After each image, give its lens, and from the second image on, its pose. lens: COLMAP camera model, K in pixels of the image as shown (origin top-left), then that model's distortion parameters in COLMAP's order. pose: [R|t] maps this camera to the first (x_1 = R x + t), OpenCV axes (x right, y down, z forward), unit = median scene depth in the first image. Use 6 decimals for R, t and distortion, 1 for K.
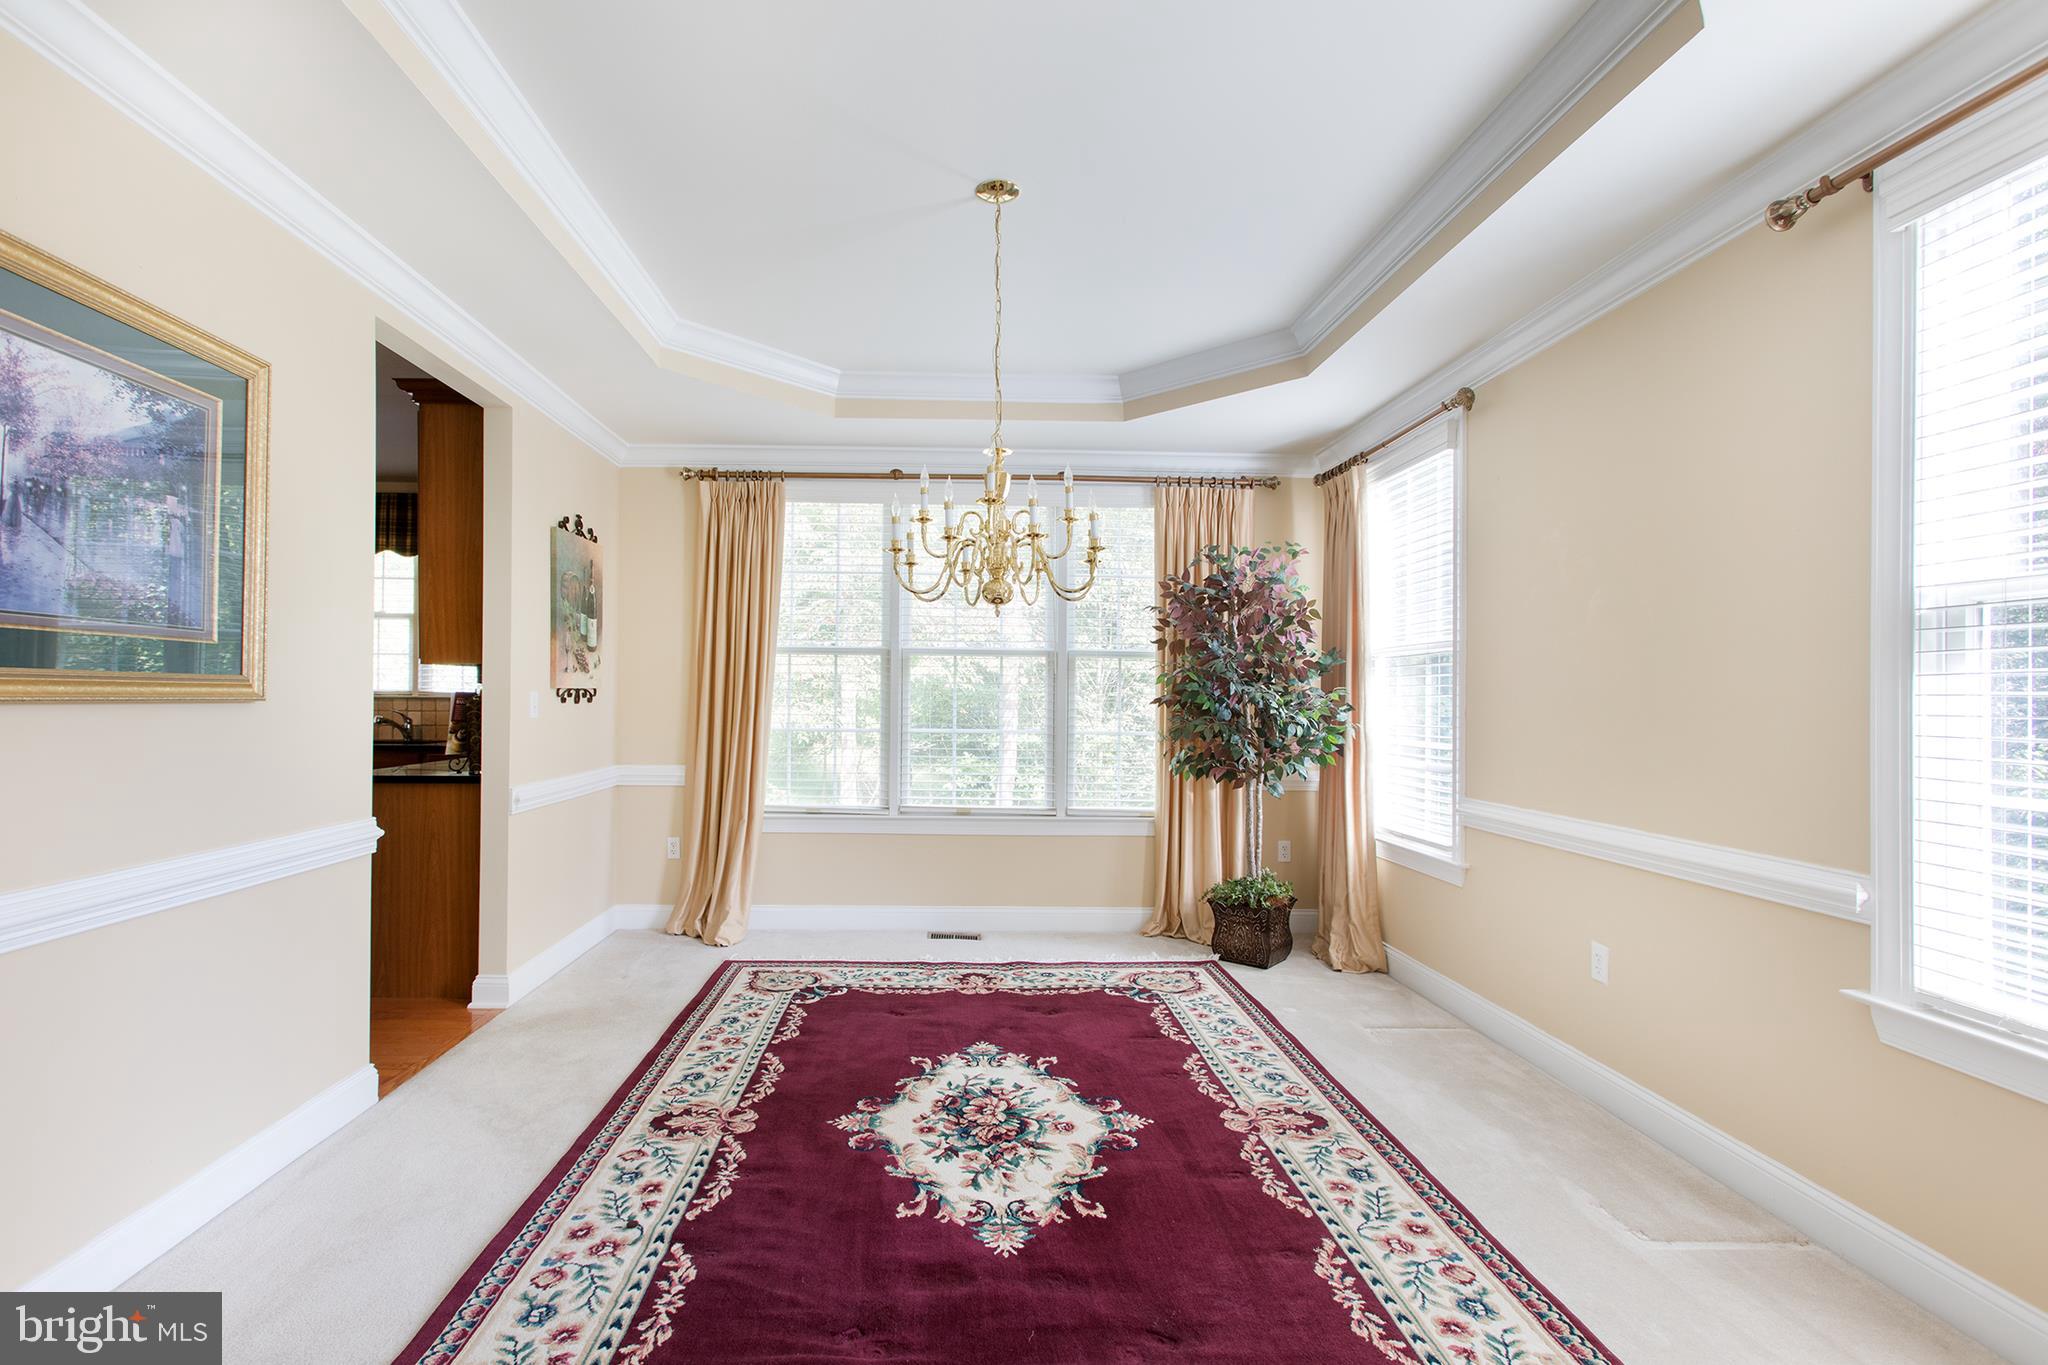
lens RADIAL K [[927.9, 0, 969.5], [0, 927.9, 685.5], [0, 0, 1]] dist [-0.000503, 0.000297]
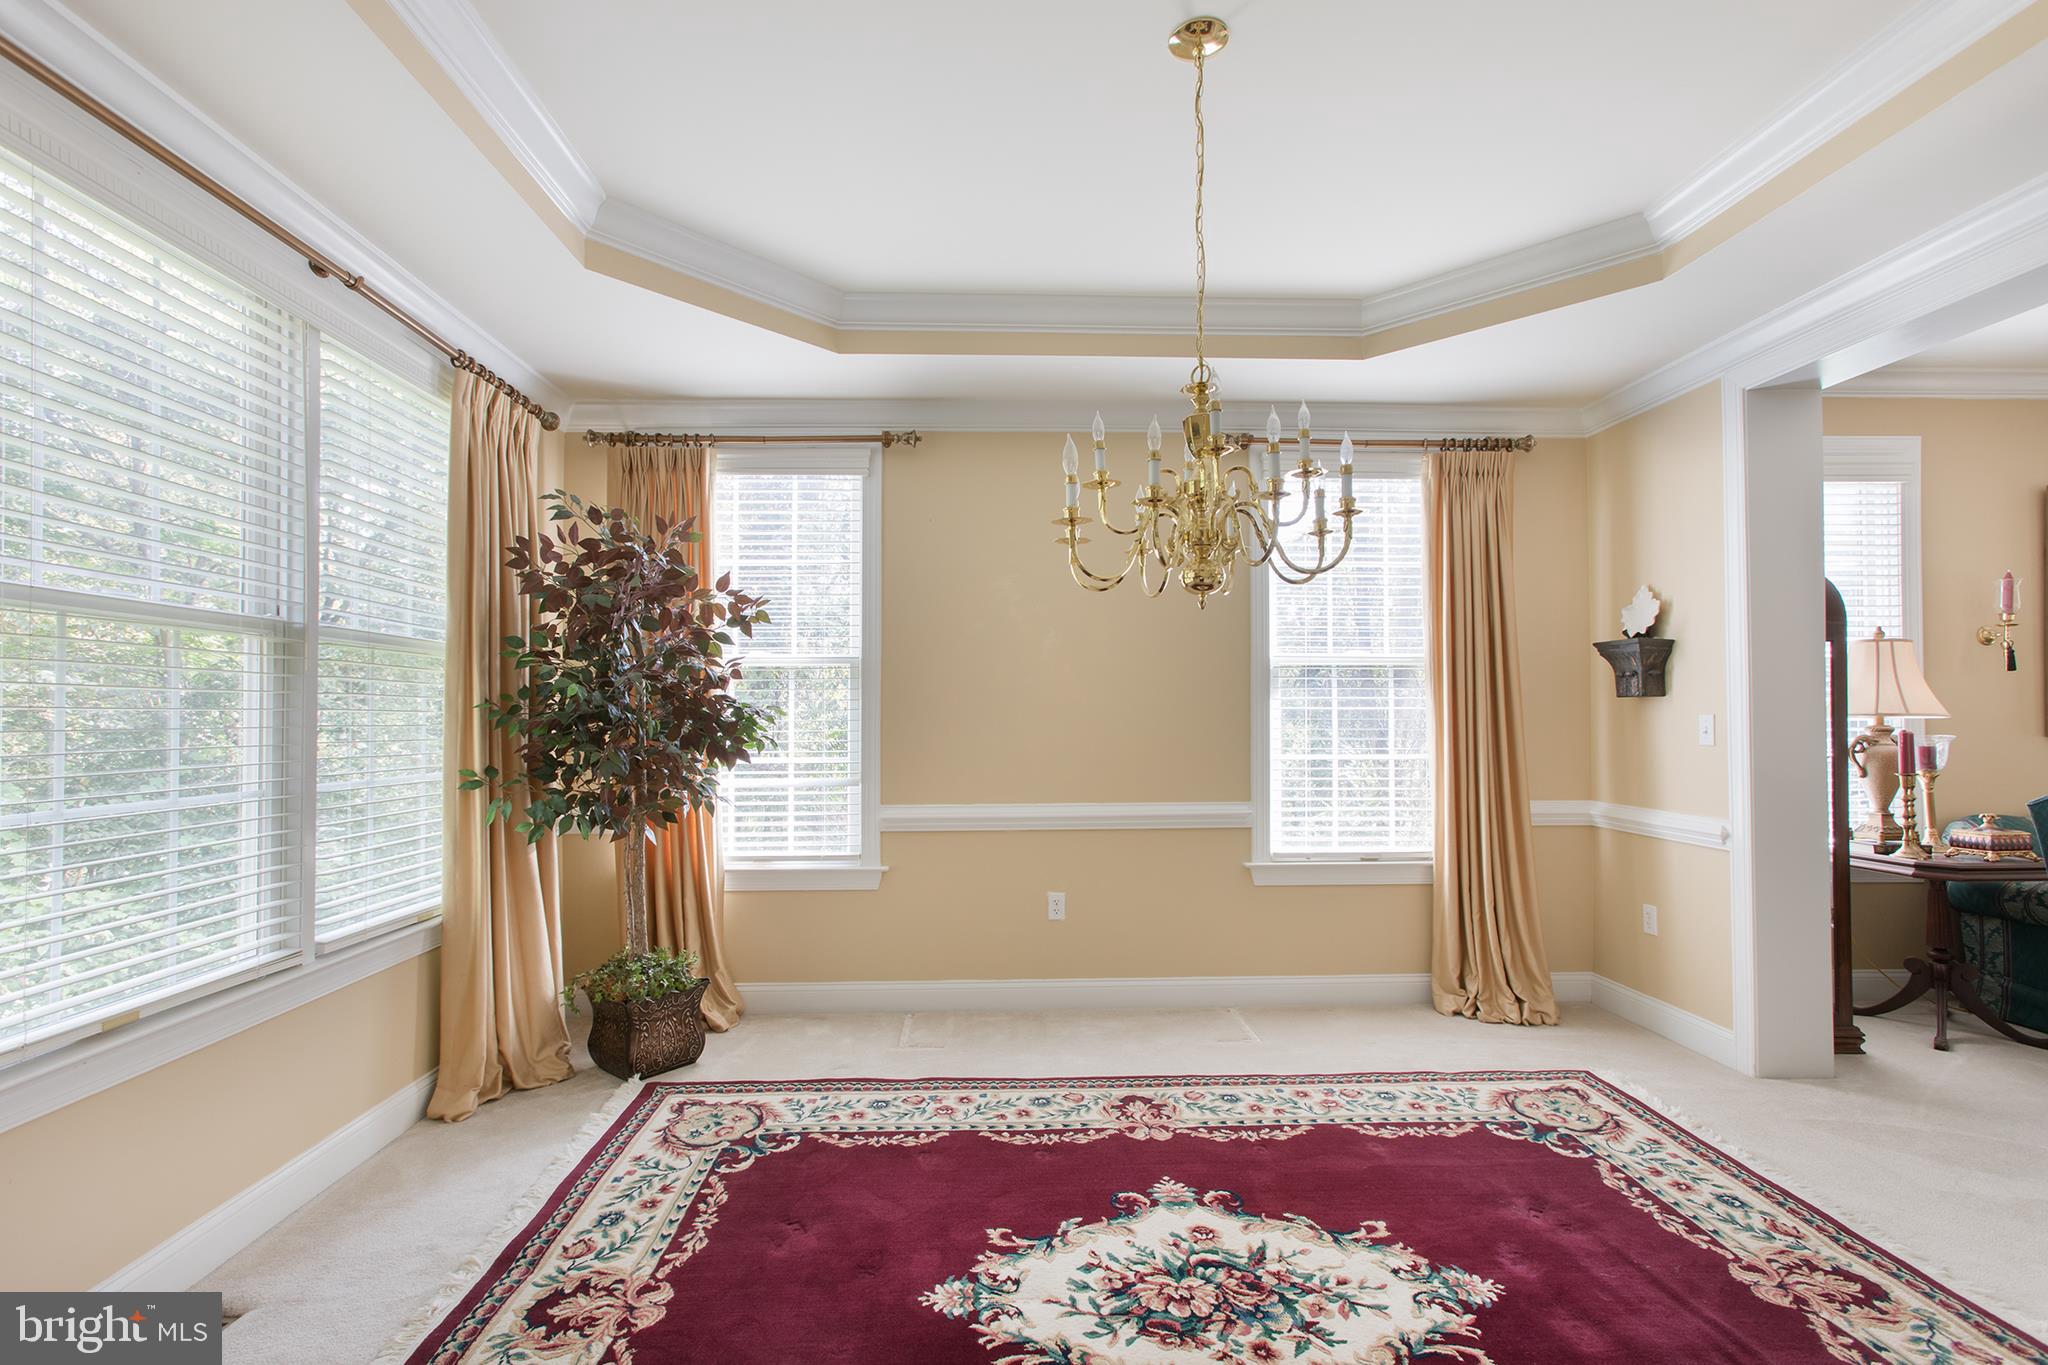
lens RADIAL K [[888.2, 0, 1017.4], [0, 888.2, 700.7], [0, 0, 1]] dist [-0.005798, 0.000667]
pose [[-0.007897, 0.010094, 0.999918, -0.605181], [-0.005296, 0.999935, -0.010136, 0.010746], [-0.999955, -0.005376, -0.007843, 1.033815]]
